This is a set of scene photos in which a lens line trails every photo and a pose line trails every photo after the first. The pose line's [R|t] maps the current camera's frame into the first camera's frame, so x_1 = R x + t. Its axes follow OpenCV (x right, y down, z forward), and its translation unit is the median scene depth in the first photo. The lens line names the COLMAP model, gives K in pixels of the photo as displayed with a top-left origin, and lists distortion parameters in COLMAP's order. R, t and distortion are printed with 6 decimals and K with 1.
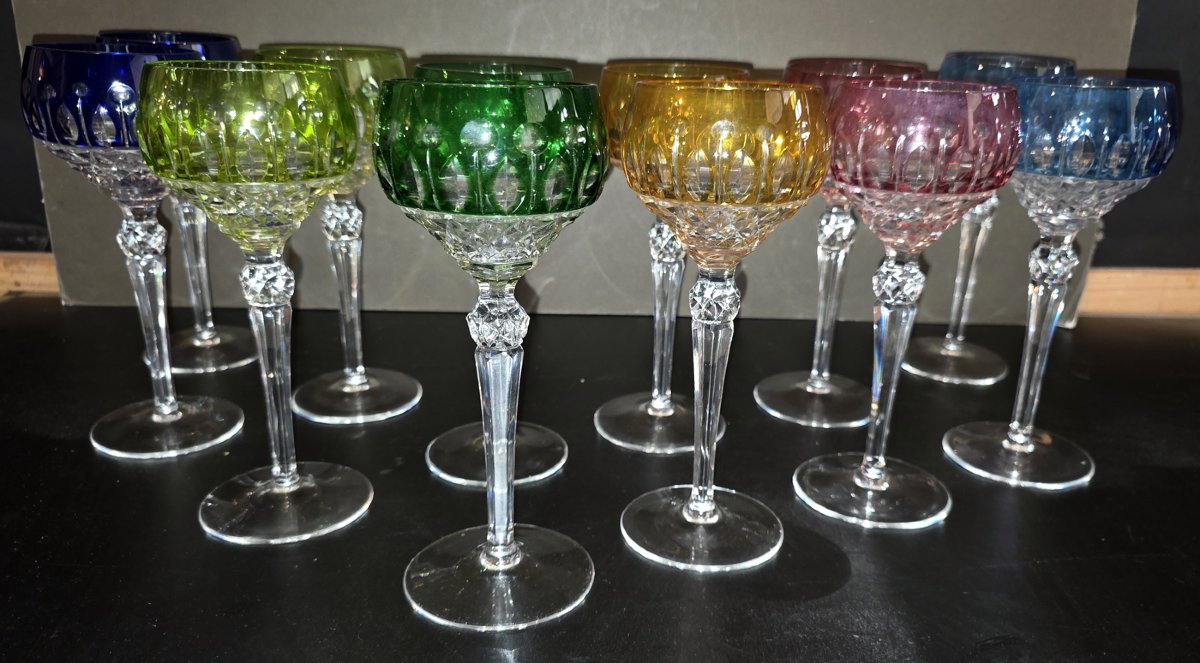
lens RADIAL K [[771.3, 0, 581.9], [0, 771.3, 322.4], [0, 0, 1]] dist [-0.003432, 0.000382]
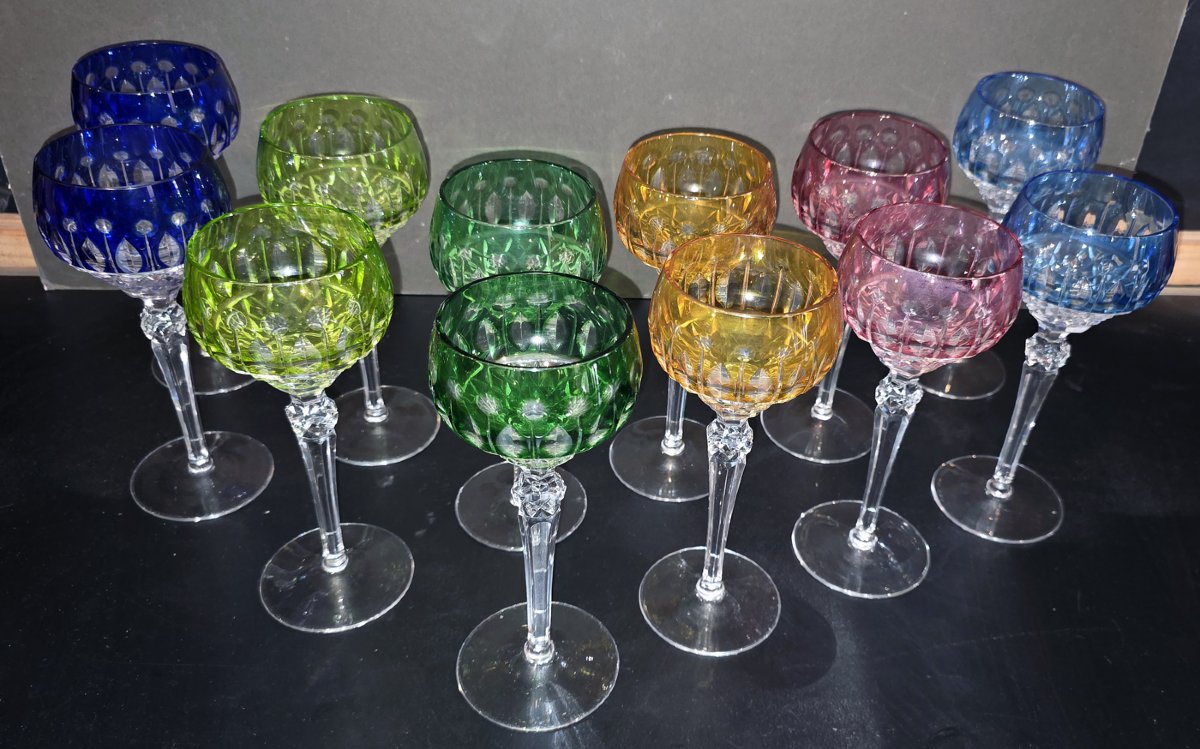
lens RADIAL K [[827.1, 0, 606.0], [0, 827.1, 383.7], [0, 0, 1]] dist [0.004698, -0.000997]
pose [[0.999299, -0.005525, 0.037037, -0.046145], [-0.003602, 0.970289, 0.241921, -0.374460], [-0.037273, -0.241884, 0.969589, -0.112360]]
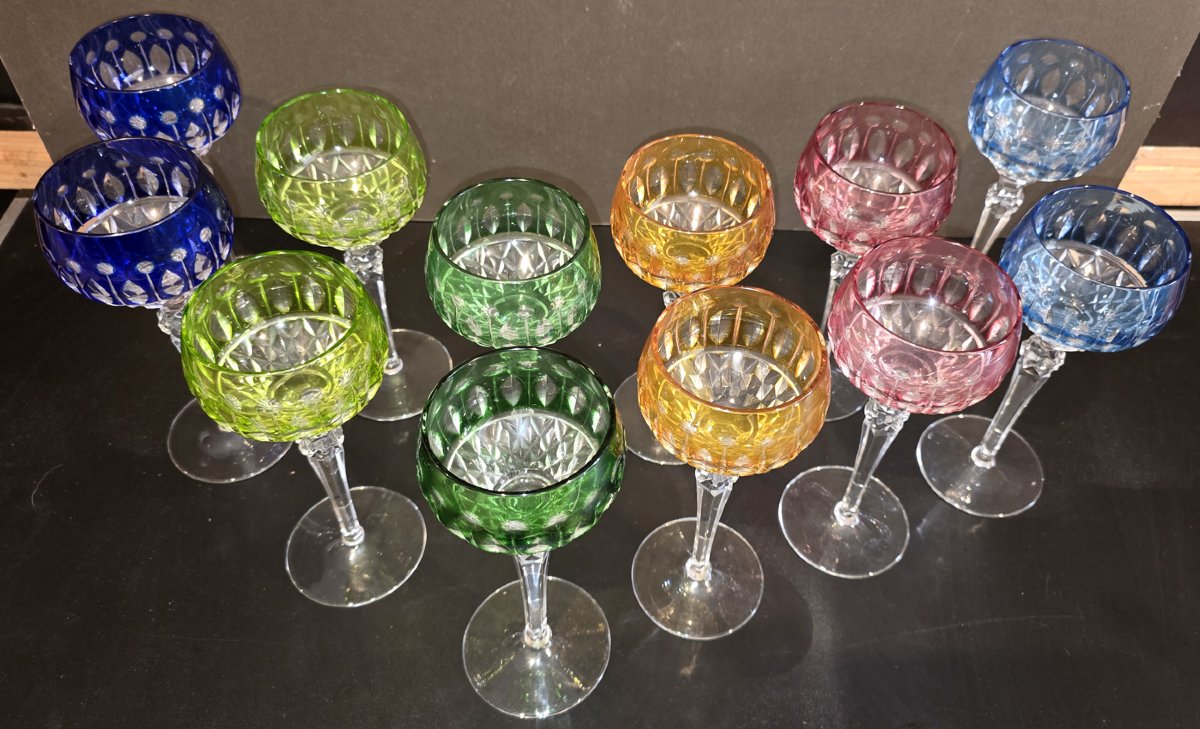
lens RADIAL K [[771.5, 0, 594.6], [0, 771.5, 360.2], [0, 0, 1]] dist [0.004354, 0.000322]
pose [[0.999995, 0.001371, -0.002811, -0.007283], [-0.000119, 0.914813, 0.403877, -0.604172], [0.003125, -0.403875, 0.914809, 0.015420]]
